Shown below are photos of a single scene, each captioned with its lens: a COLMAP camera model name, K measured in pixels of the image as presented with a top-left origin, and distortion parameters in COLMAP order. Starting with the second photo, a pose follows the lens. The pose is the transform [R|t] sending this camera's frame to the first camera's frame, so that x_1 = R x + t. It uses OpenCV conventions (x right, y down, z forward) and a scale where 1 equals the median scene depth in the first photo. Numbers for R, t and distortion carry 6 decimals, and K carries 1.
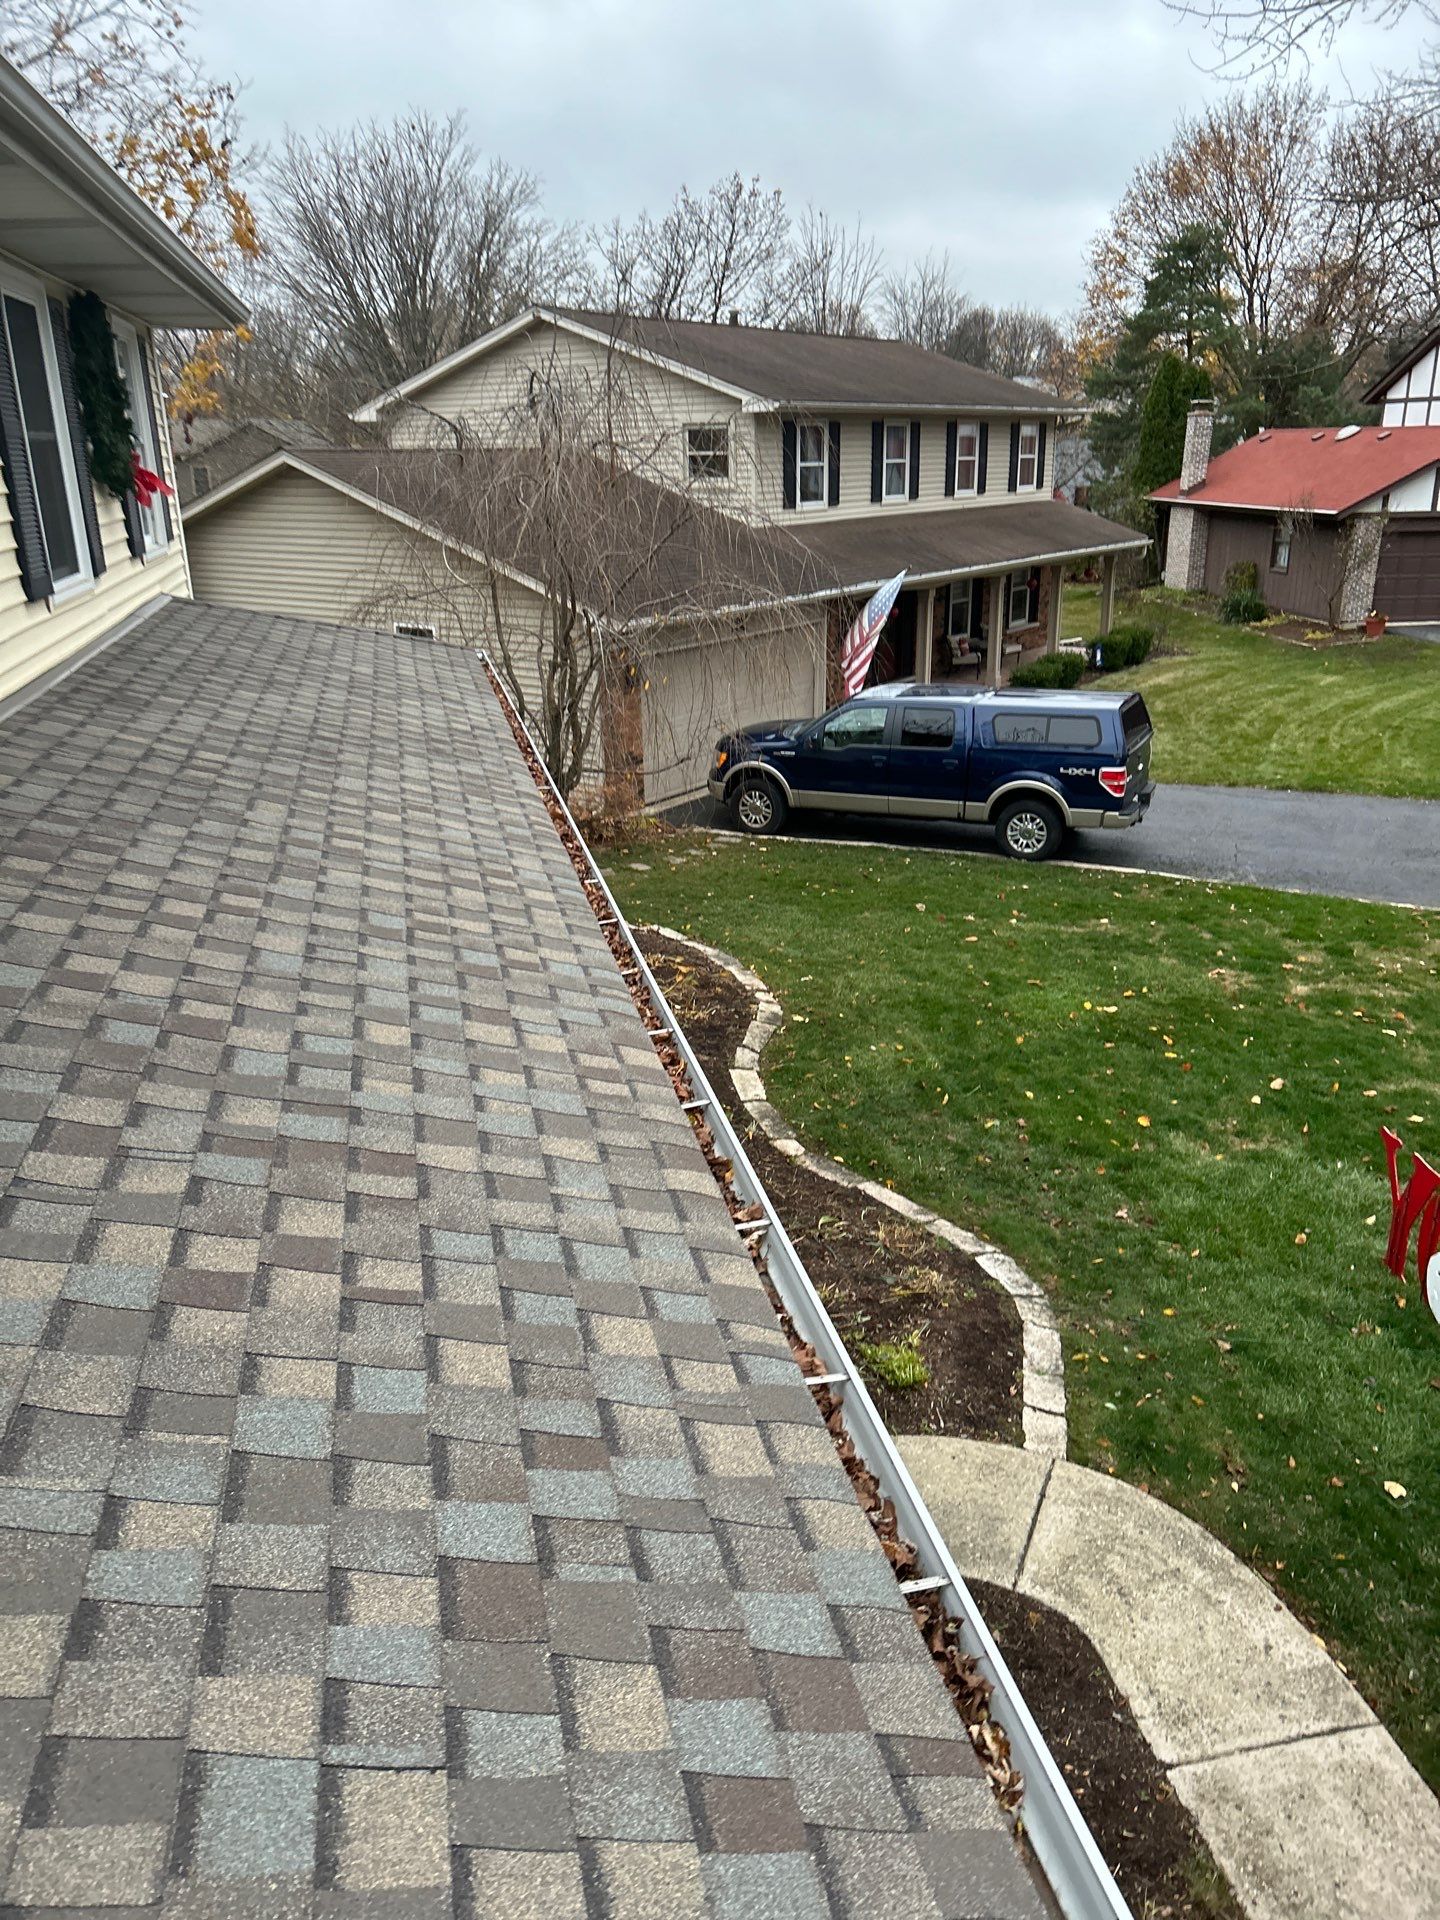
lens RADIAL K [[1450.2, 0, 720.0], [0, 1450.2, 960.0], [0, 0, 1]] dist [0.007690, 0.003204]
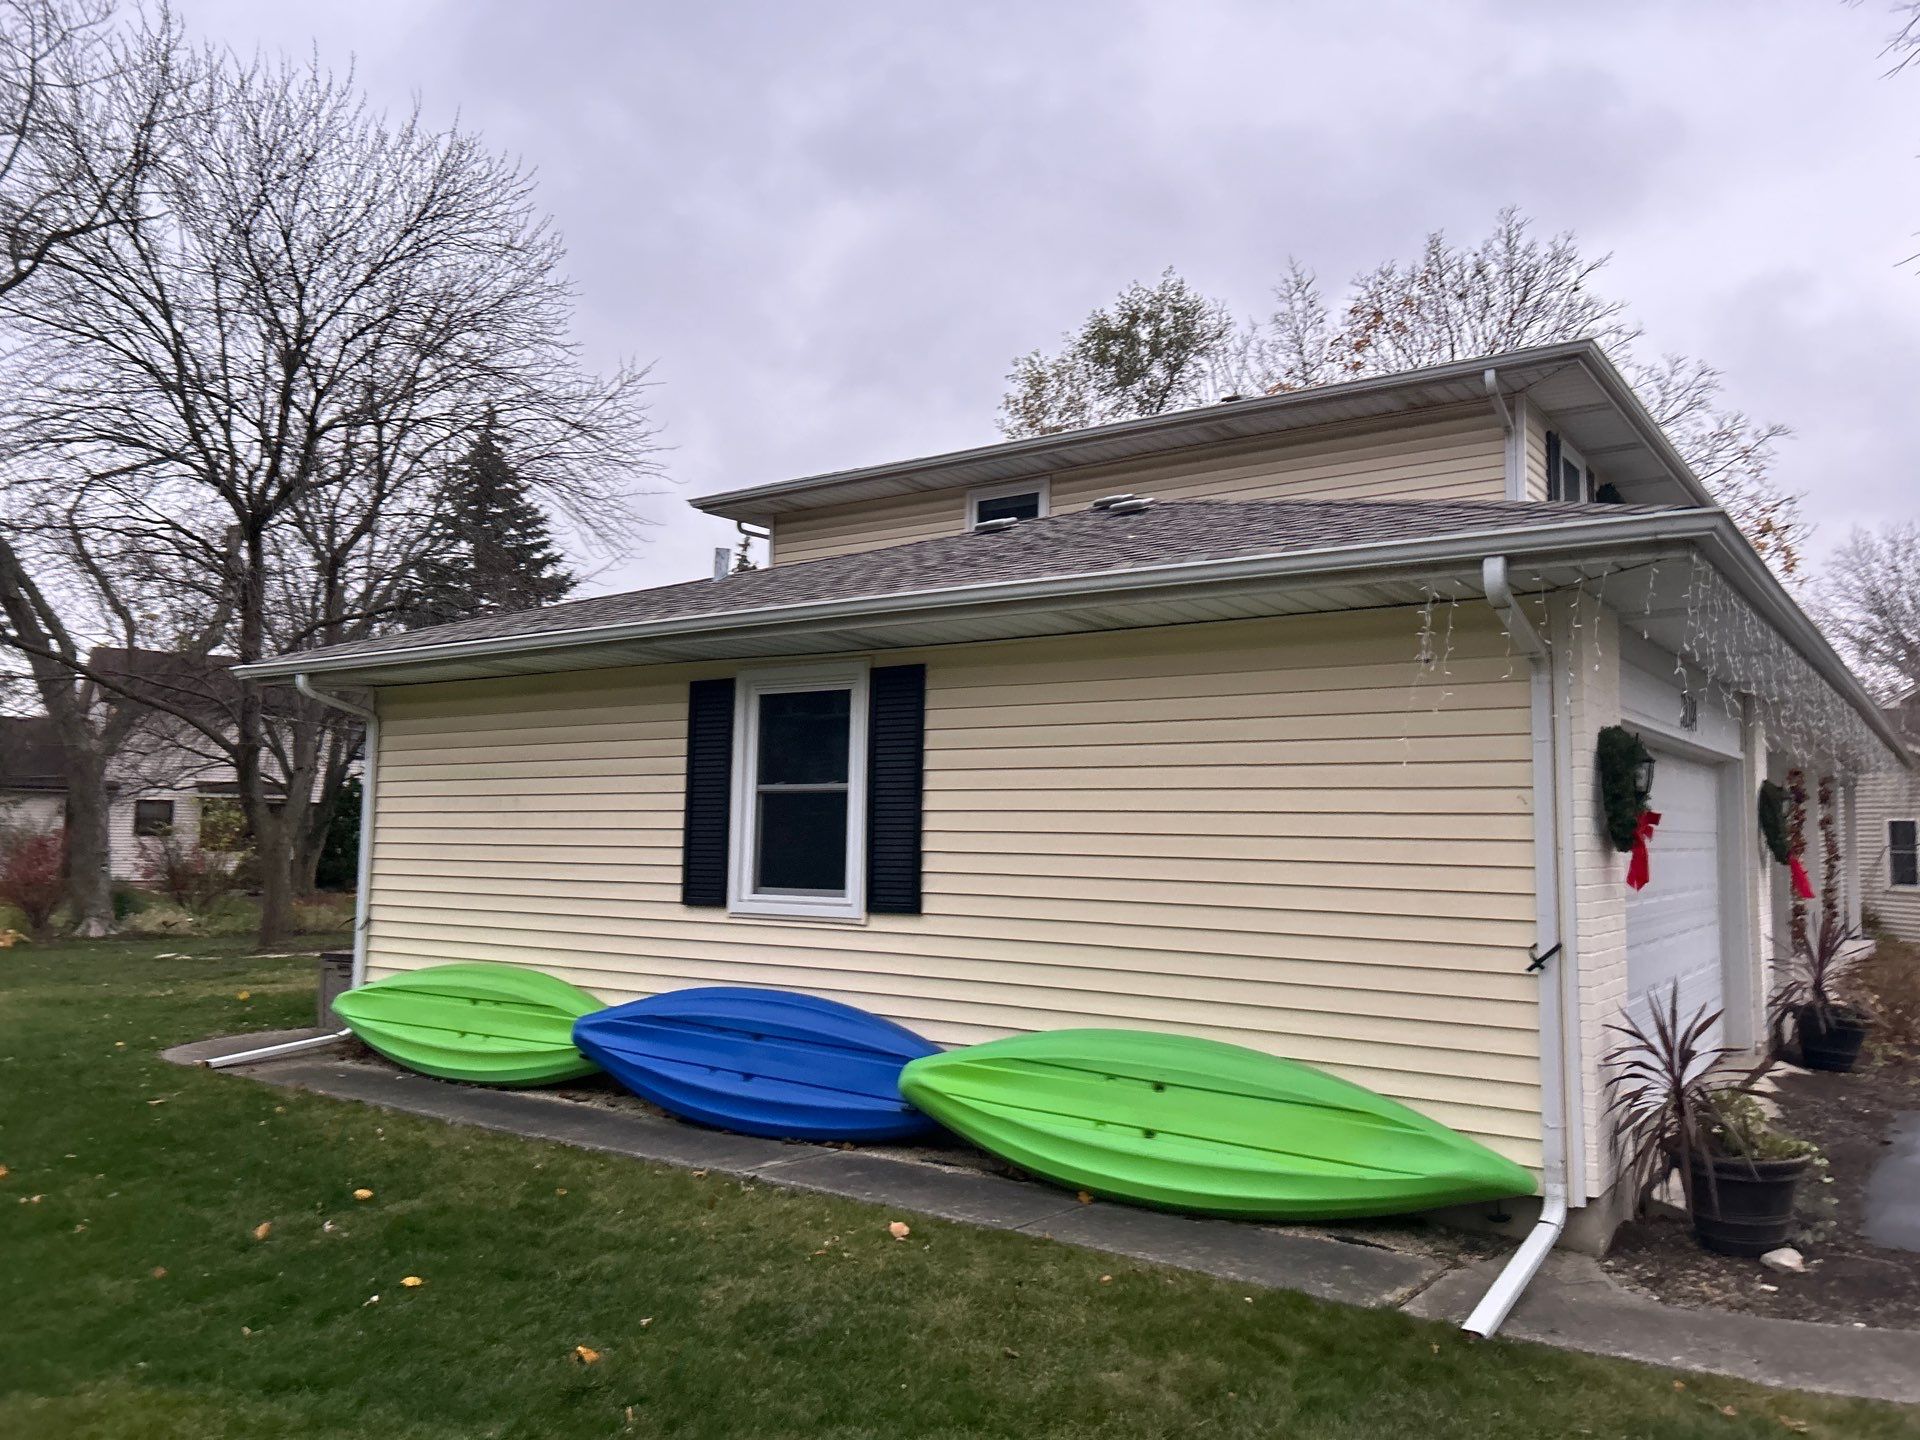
lens RADIAL K [[1450.2, 0, 960.0], [0, 1450.2, 720.0], [0, 0, 1]] dist [0.007690, 0.003204]
pose [[0.677602, -0.026384, -0.734955, 0.260284], [-0.275653, 0.917389, -0.287075, 0.417150], [0.681814, 0.397115, 0.614352, -0.636241]]
